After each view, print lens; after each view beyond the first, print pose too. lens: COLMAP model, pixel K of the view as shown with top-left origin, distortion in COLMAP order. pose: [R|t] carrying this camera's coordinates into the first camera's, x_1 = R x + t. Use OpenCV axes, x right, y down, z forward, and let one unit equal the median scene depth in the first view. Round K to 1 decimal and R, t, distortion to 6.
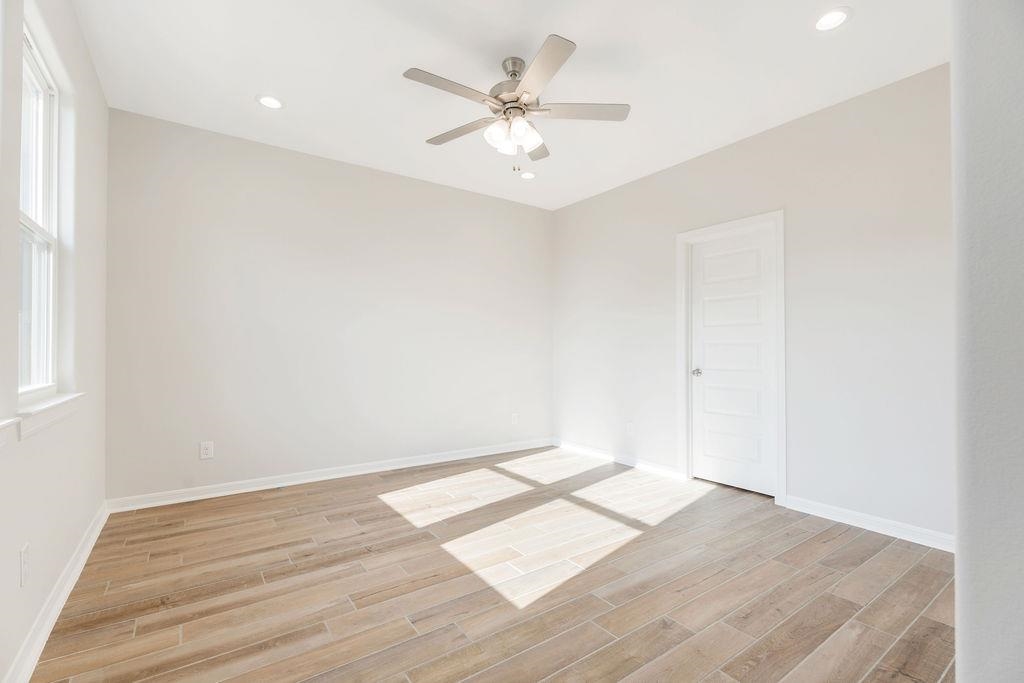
lens RADIAL K [[460.3, 0, 510.8], [0, 460.3, 345.0], [0, 0, 1]] dist [-0.002508, -0.000130]
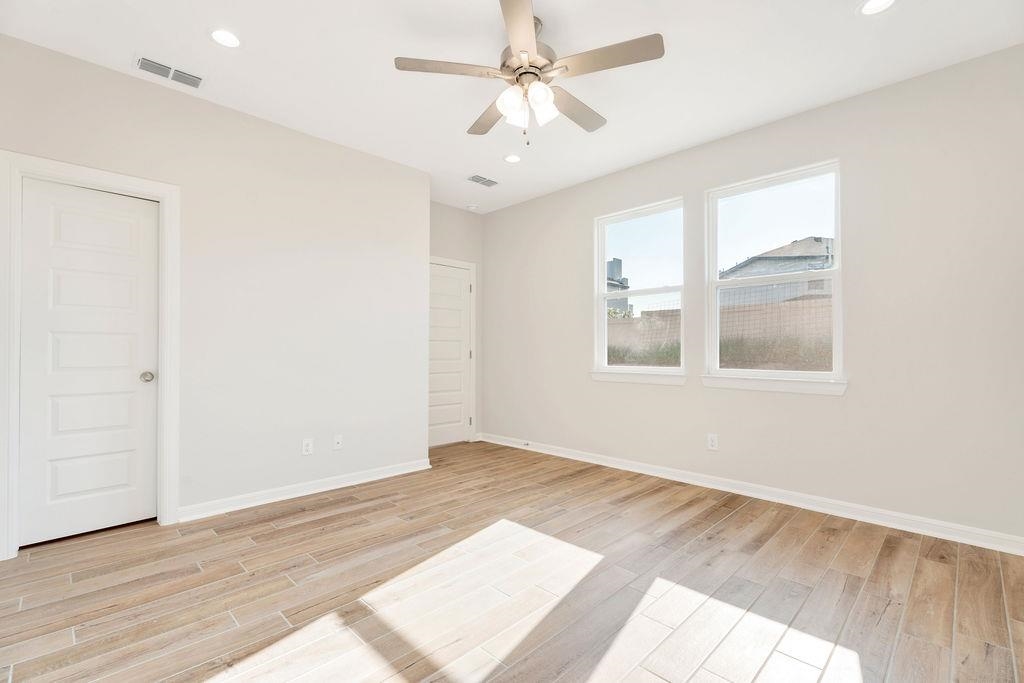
lens RADIAL K [[460.3, 0, 513.6], [0, 460.3, 346.0], [0, 0, 1]] dist [-0.002508, -0.000130]
pose [[-0.985450, -0.007350, -0.169804, 0.210357], [-0.003861, 0.999775, -0.020867, 0.033725], [0.169920, -0.019907, -0.985257, 2.120024]]
